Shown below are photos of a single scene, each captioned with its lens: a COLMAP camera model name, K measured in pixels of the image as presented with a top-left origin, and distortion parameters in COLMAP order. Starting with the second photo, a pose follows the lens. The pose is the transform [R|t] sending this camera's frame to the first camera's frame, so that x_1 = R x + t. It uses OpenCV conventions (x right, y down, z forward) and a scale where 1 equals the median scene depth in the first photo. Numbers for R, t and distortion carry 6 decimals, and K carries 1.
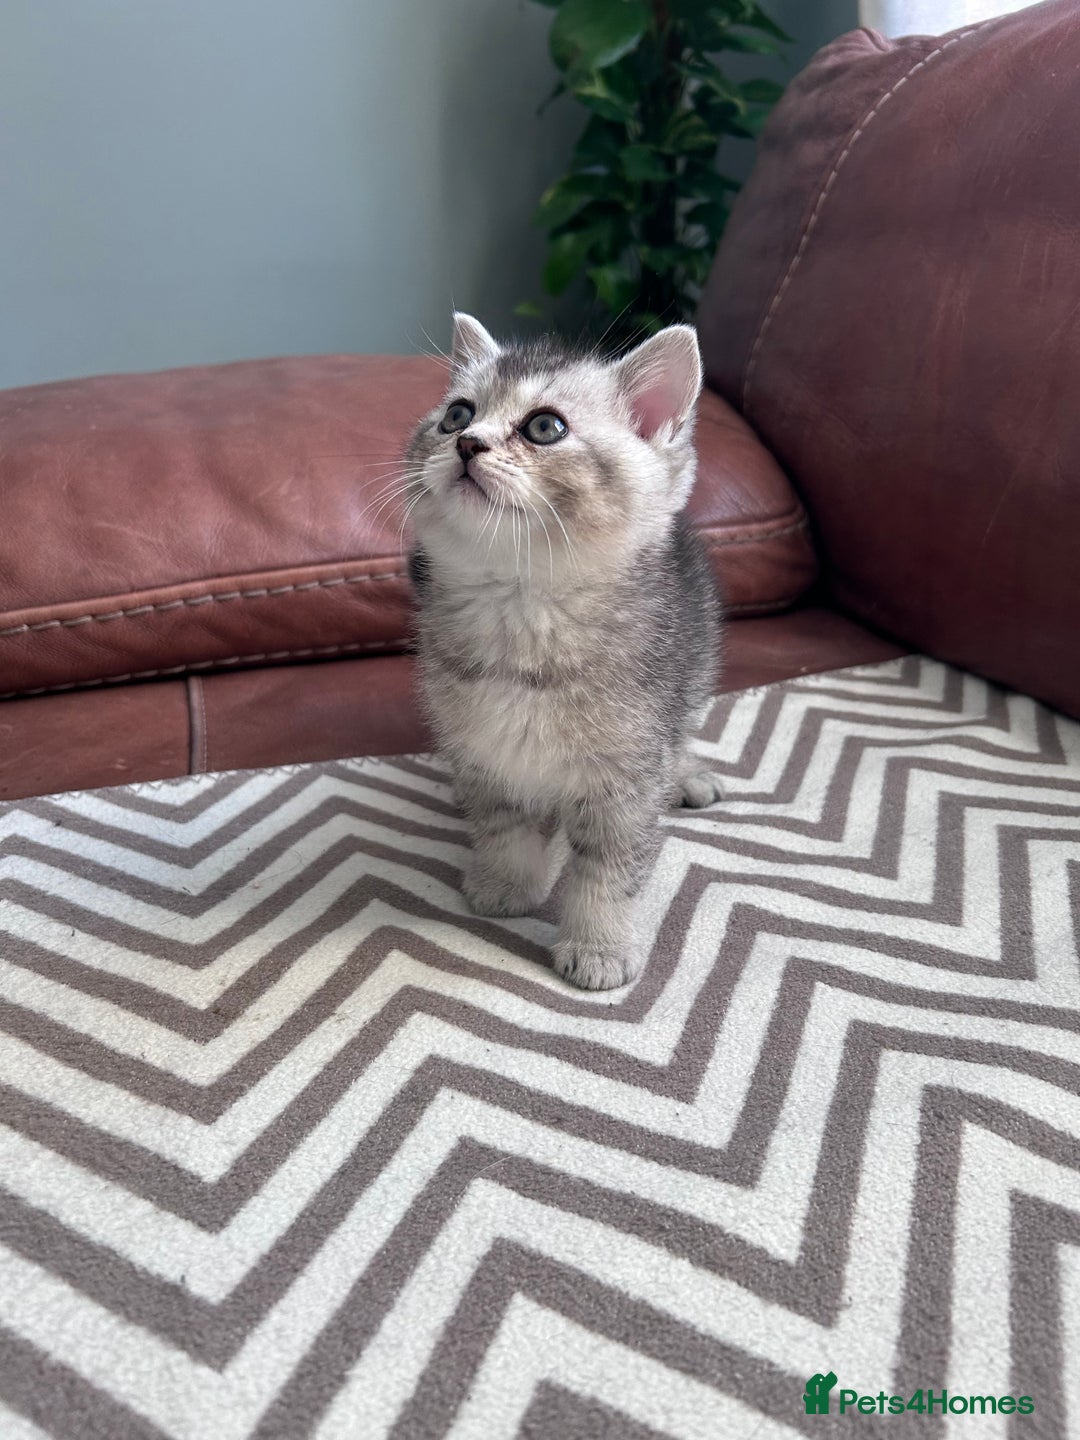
lens RADIAL K [[1124.3, 0, 526.1], [0, 1124.3, 724.9], [0, 0, 1]] dist [0.009483, -0.024530]
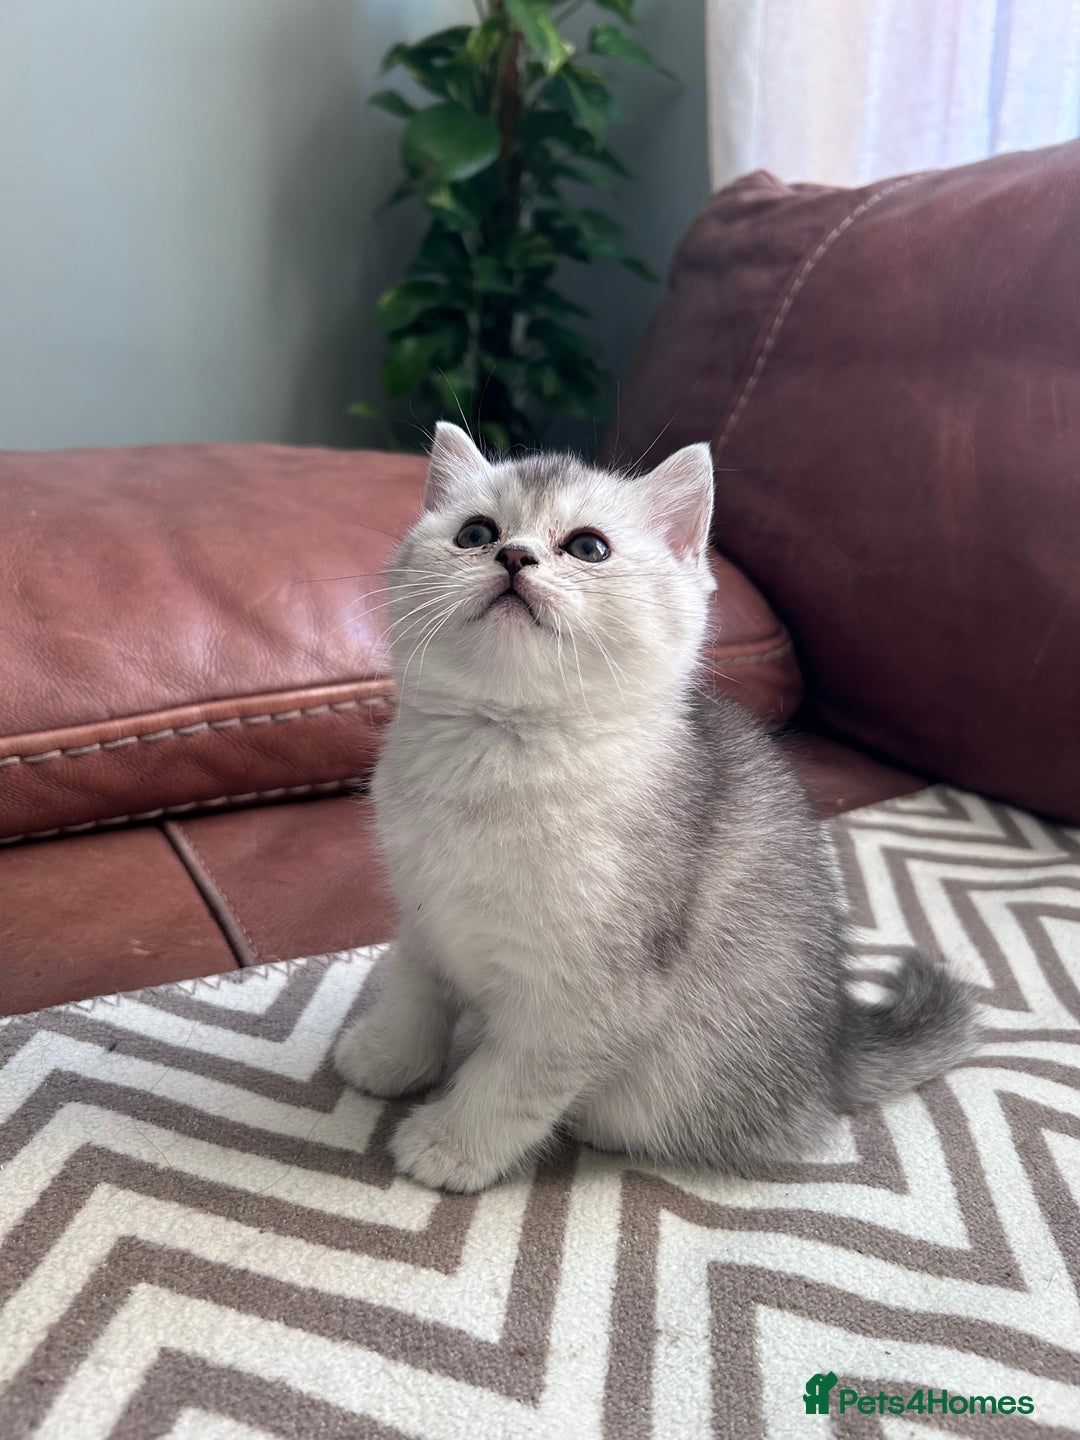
lens RADIAL K [[1124.3, 0, 525.2], [0, 1124.3, 704.2], [0, 0, 1]] dist [0.009483, -0.024530]
pose [[0.970429, 0.007364, 0.241273, -0.246786], [0.017665, 0.994688, -0.101409, -0.040993], [-0.240738, 0.102673, 0.965144, 0.151830]]
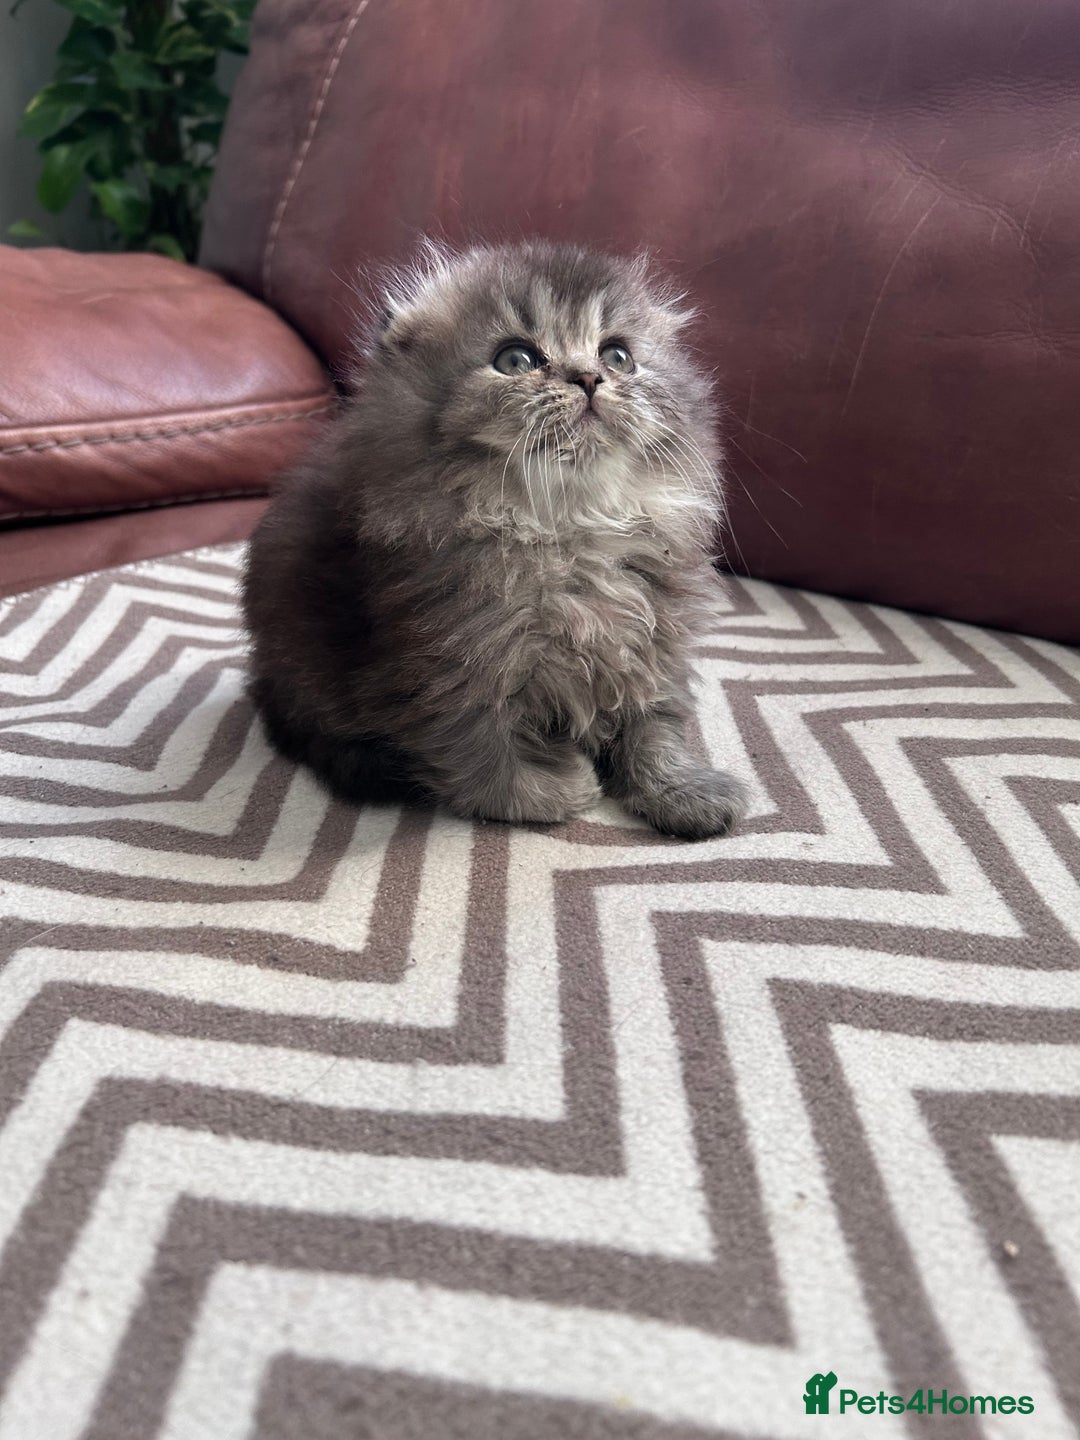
lens RADIAL K [[1124.3, 0, 520.3], [0, 1124.3, 725.2], [0, 0, 1]] dist [0.009483, -0.024530]
pose [[0.929769, -0.125018, 0.346266, 0.018465], [0.117312, 0.992154, 0.043215, 0.107107], [-0.348952, 0.000441, 0.937141, -0.004128]]
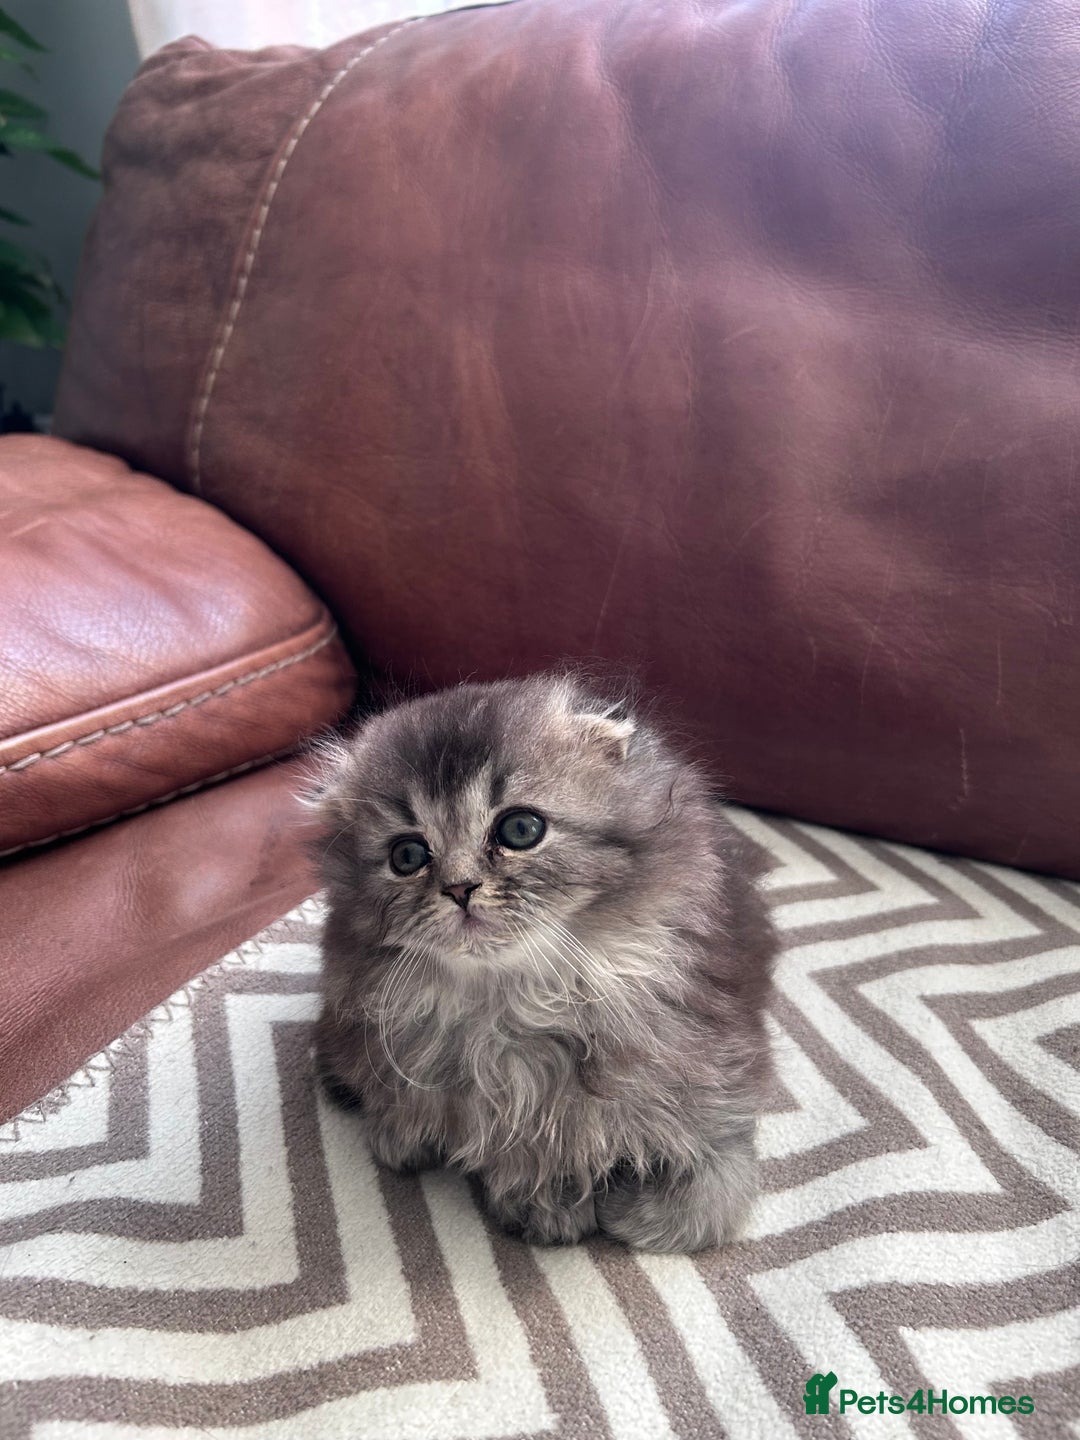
lens RADIAL K [[1124.3, 0, 540.2], [0, 1124.3, 717.7], [0, 0, 1]] dist [0.009483, -0.024530]
pose [[0.785927, -0.183870, 0.590347, -0.151116], [0.208173, 0.977709, 0.027378, -0.120199], [-0.582222, 0.101378, 0.806685, 0.313509]]
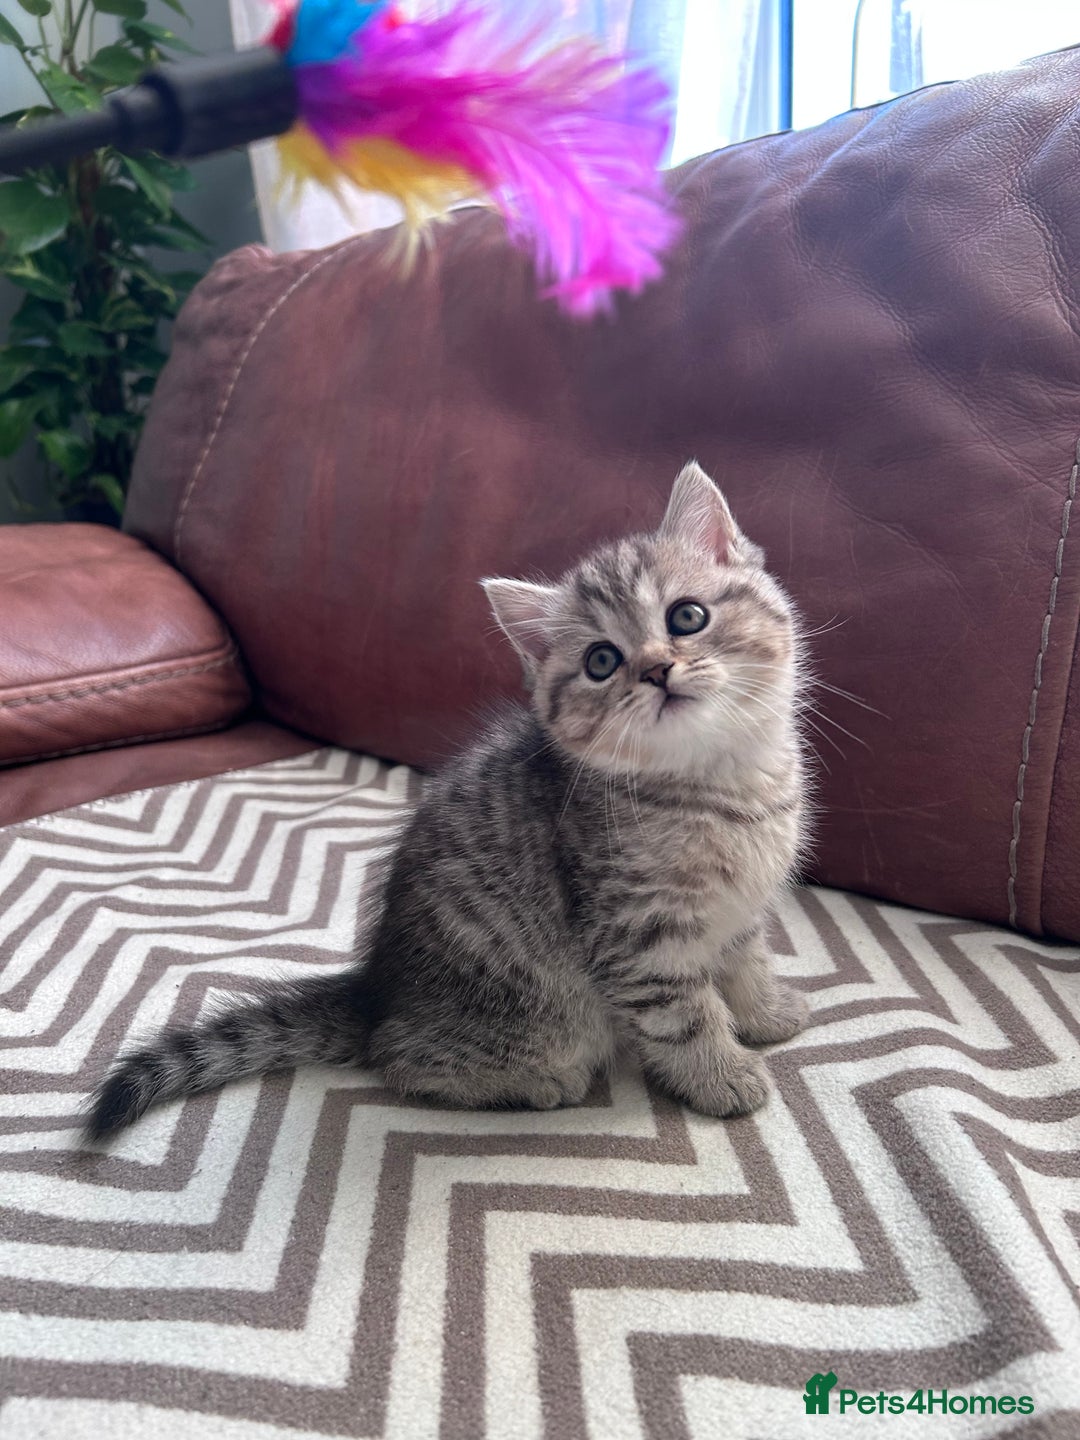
lens RADIAL K [[1124.3, 0, 534.2], [0, 1124.3, 722.8], [0, 0, 1]] dist [0.009483, -0.024530]
pose [[0.908856, -0.092406, 0.406747, 0.061000], [0.144451, 0.984537, -0.099100, 0.067431], [-0.391300, 0.148823, 0.908150, -0.203256]]
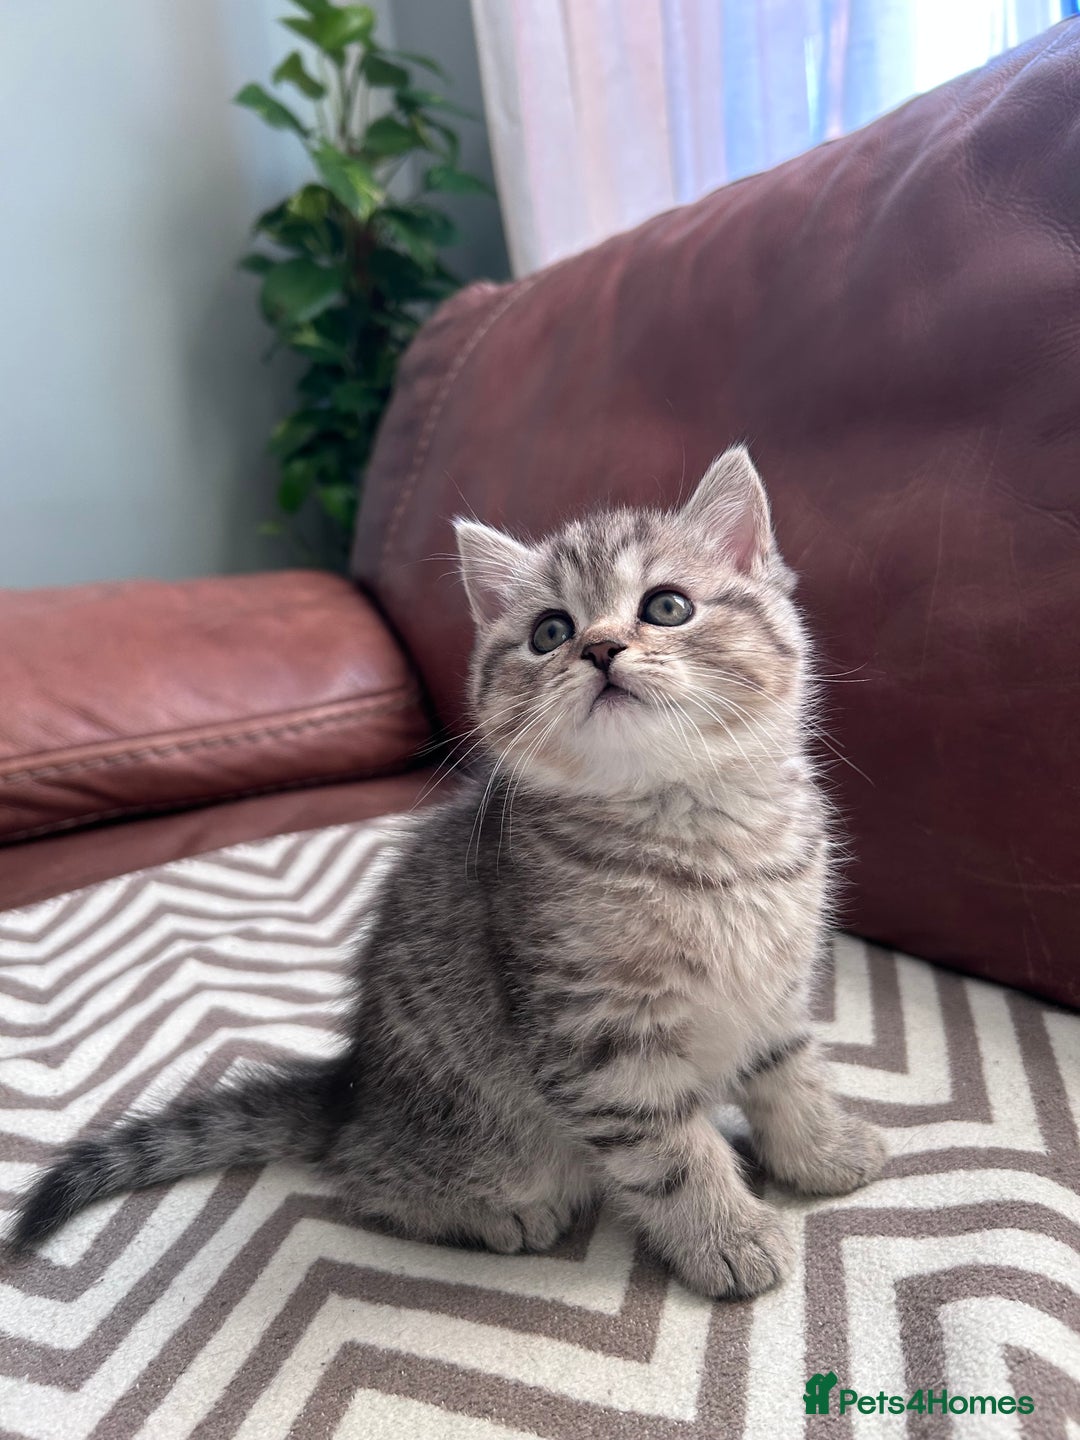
lens RADIAL K [[1124.3, 0, 534.0], [0, 1124.3, 726.0], [0, 0, 1]] dist [0.009483, -0.024530]
pose [[0.988500, -0.090828, 0.120902, 0.268739], [0.110406, 0.979827, -0.166583, 0.071097], [-0.103332, 0.178015, 0.978587, -0.145941]]
